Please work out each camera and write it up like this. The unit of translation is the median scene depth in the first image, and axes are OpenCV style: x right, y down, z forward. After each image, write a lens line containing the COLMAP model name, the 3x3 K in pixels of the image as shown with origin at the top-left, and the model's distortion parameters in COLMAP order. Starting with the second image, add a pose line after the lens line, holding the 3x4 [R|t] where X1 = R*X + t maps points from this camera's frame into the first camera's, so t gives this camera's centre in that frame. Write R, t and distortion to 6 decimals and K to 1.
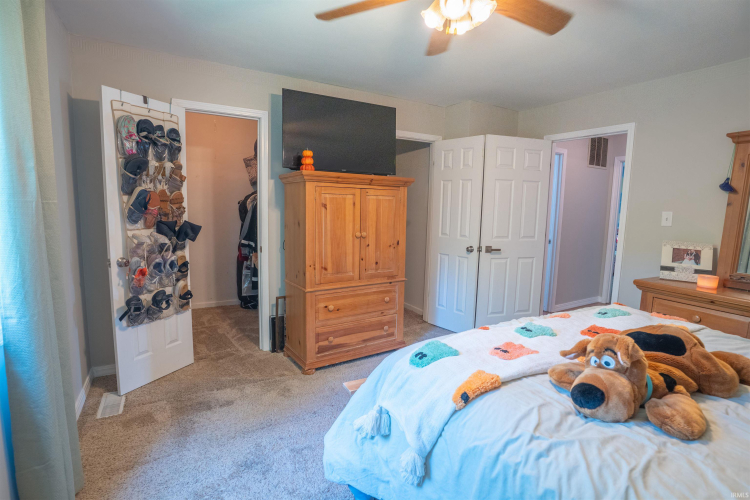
lens RADIAL K [[370.6, 0, 374.3], [0, 370.6, 246.4], [0, 0, 1]] dist [-0.076167, 0.027499]
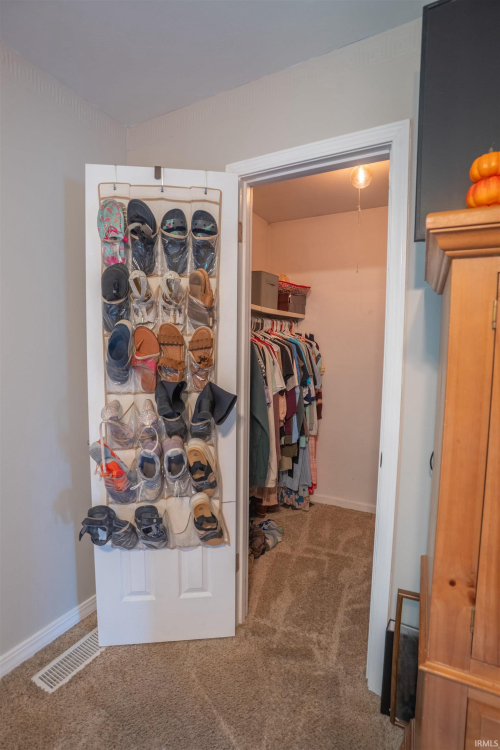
lens RADIAL K [[370.6, 0, 249.2], [0, 370.6, 377.3], [0, 0, 1]] dist [-0.076167, 0.027499]
pose [[0.511632, 0.046717, -0.857934, -0.041564], [-0.103327, 0.994619, -0.007459, -0.086259], [0.852969, 0.092464, 0.513706, 0.837476]]
